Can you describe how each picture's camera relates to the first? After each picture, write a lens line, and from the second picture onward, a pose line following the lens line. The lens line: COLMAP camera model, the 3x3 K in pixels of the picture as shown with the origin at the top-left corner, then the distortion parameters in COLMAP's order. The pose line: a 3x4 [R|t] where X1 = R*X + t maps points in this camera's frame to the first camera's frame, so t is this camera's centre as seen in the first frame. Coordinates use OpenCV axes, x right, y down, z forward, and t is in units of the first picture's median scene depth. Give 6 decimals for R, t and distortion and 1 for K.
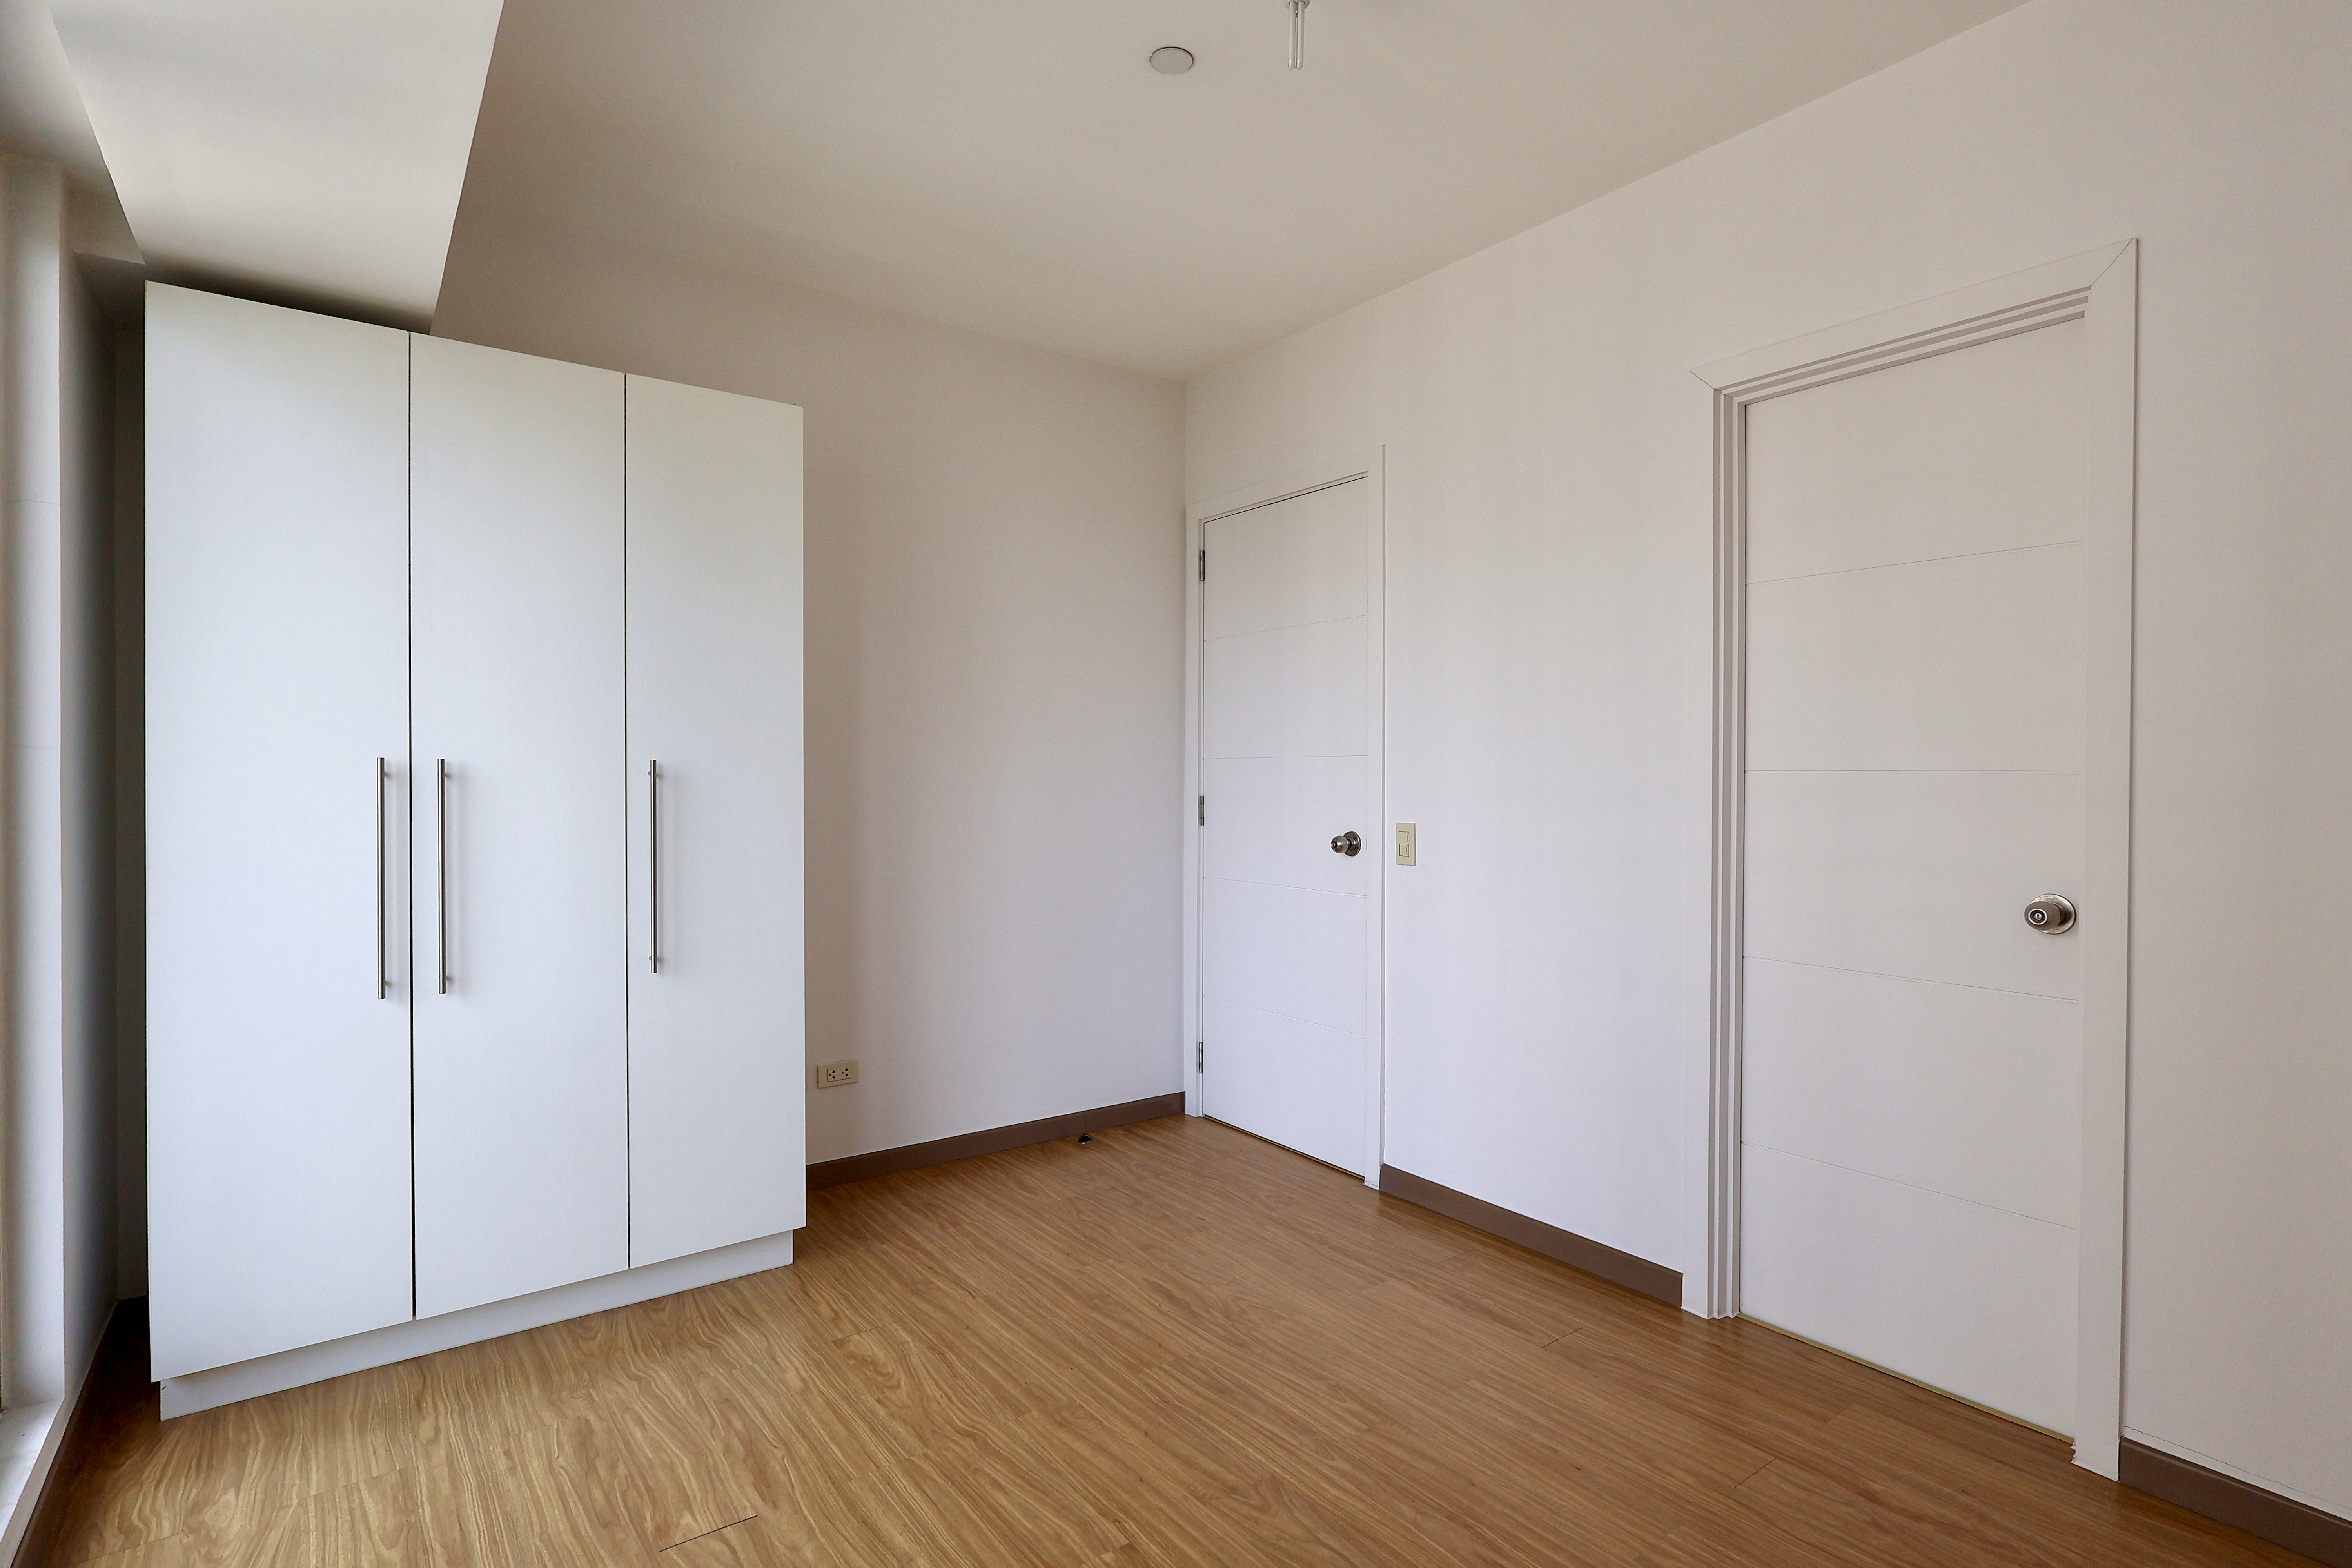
lens RADIAL K [[1148.4, 0, 1176.0], [0, 1148.4, 784.0], [0, 0, 1]] dist [-0.002778, 0.001088]
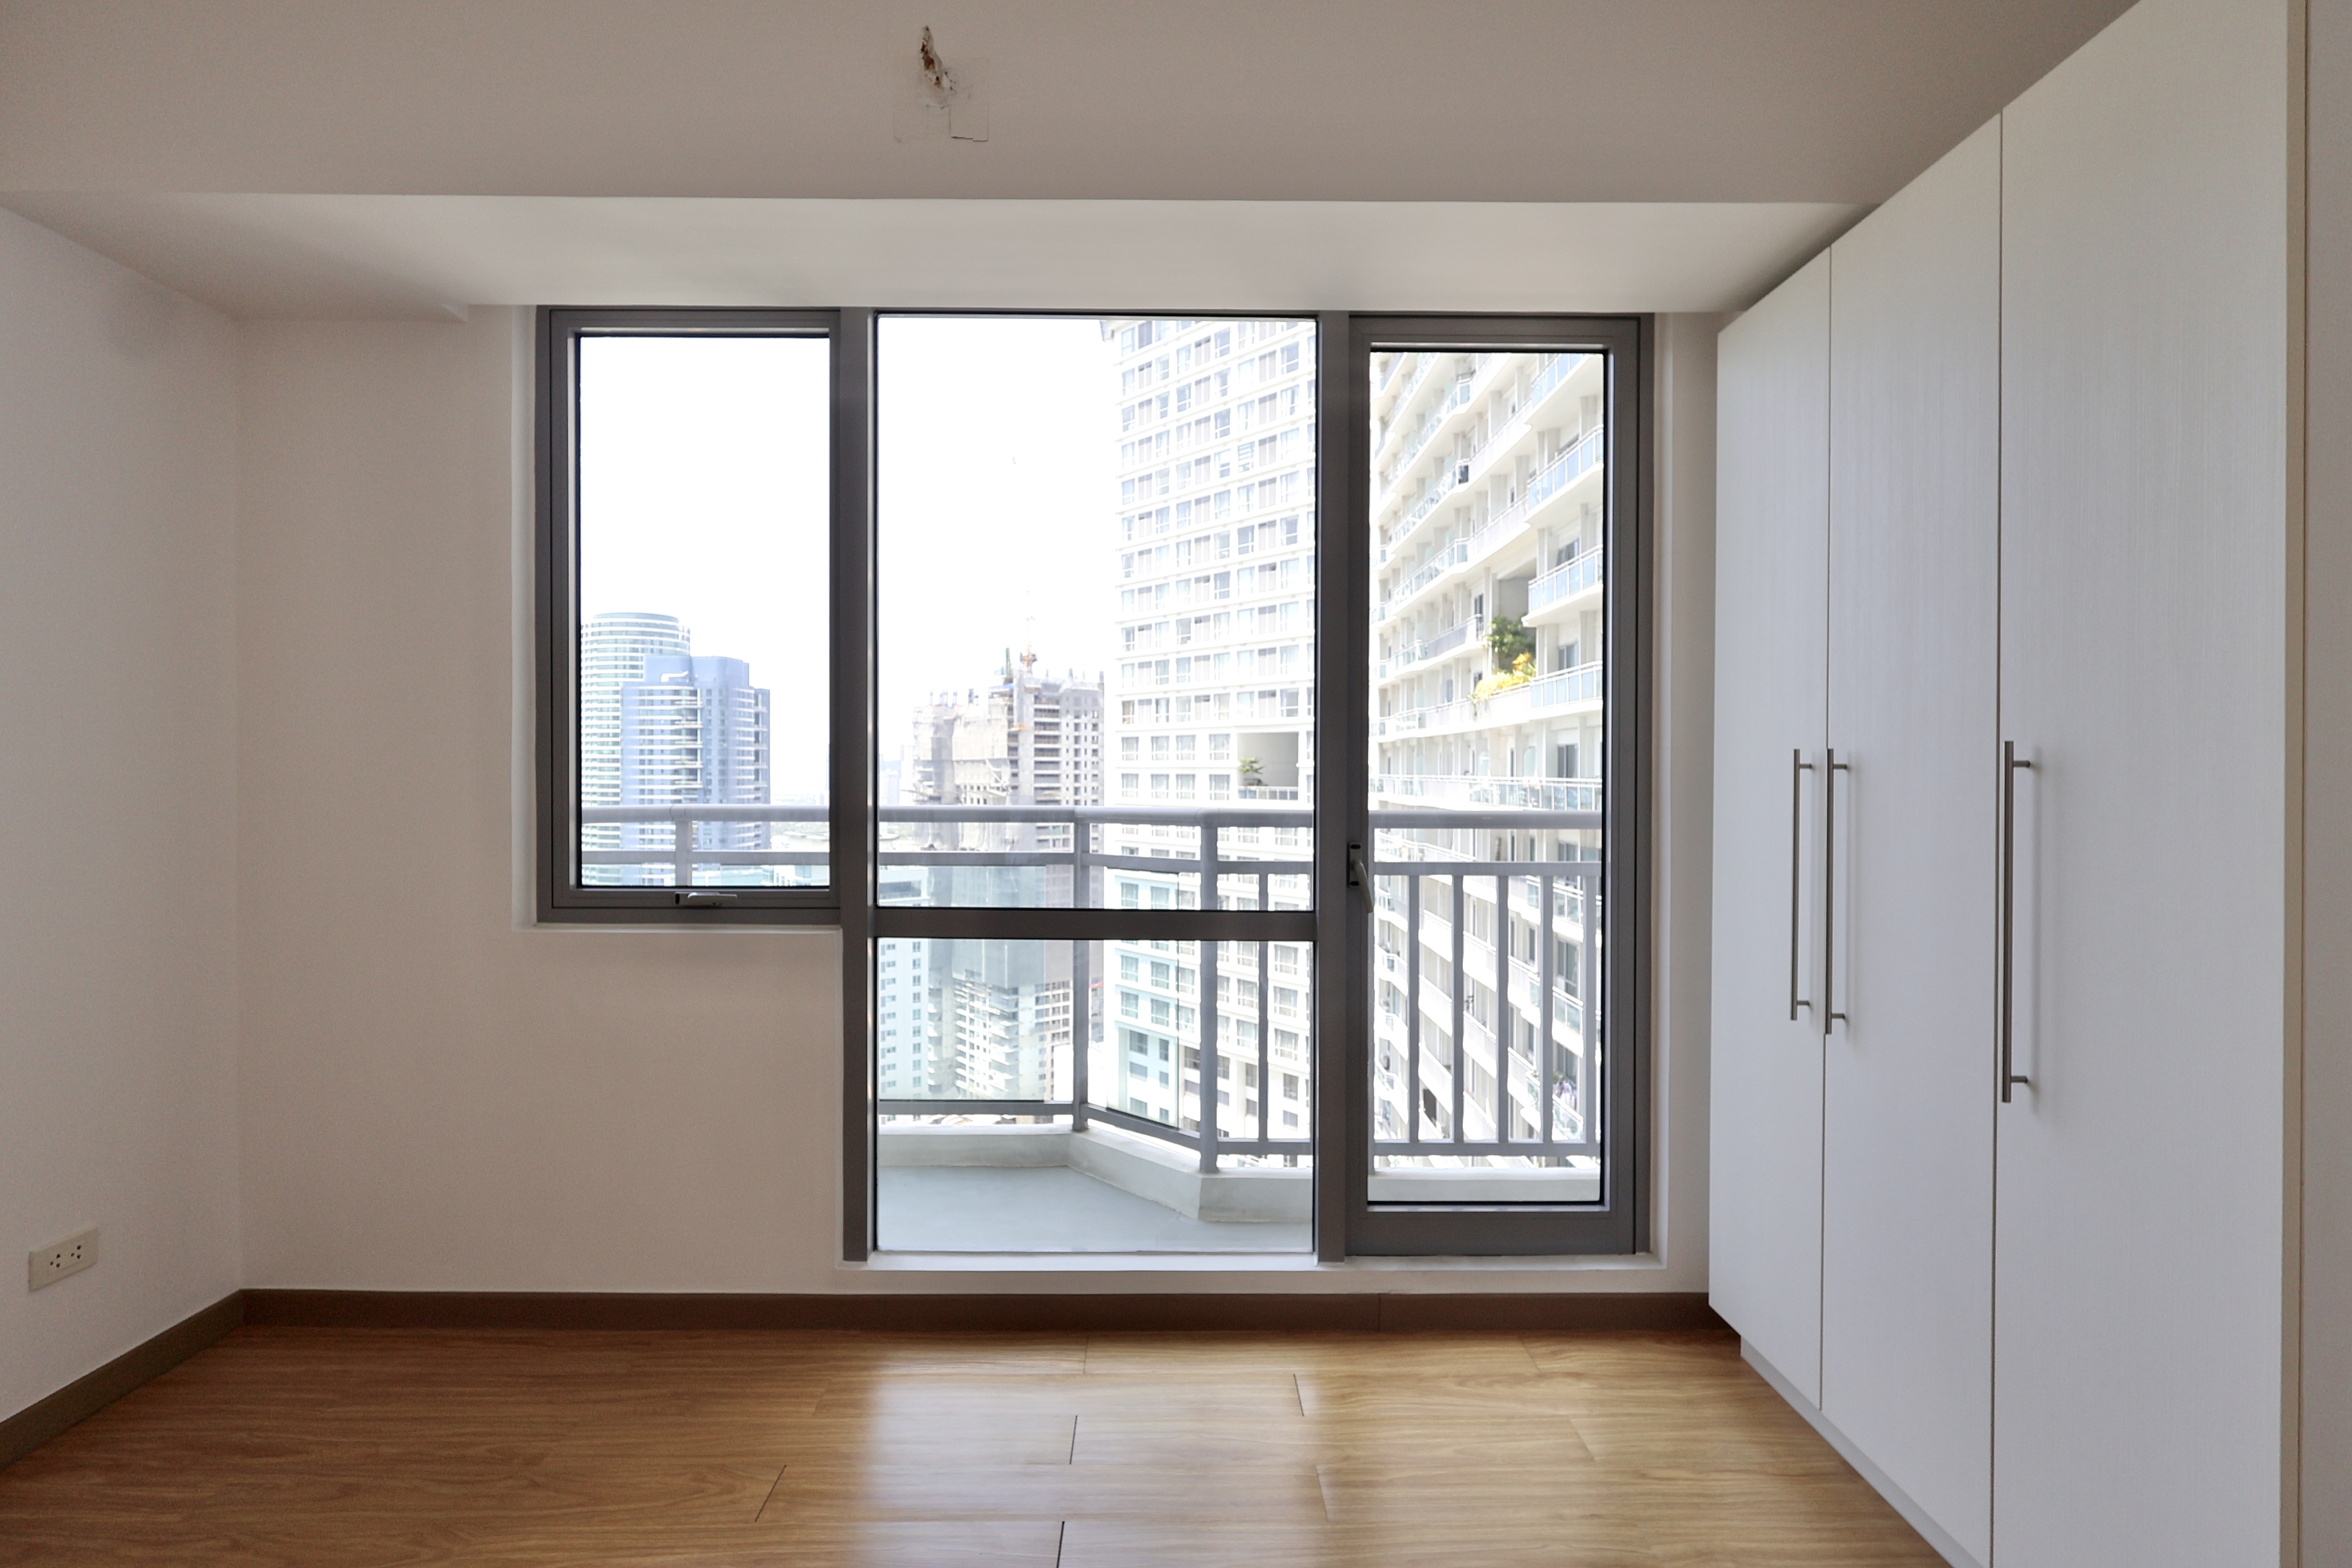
lens RADIAL K [[1148.4, 0, 1176.0], [0, 1148.4, 784.0], [0, 0, 1]] dist [-0.002778, 0.001088]
pose [[-0.587829, 0.003335, -0.808978, 0.272473], [-0.011038, 0.999865, 0.012142, -0.000596], [0.808910, 0.016067, -0.587713, 1.004439]]
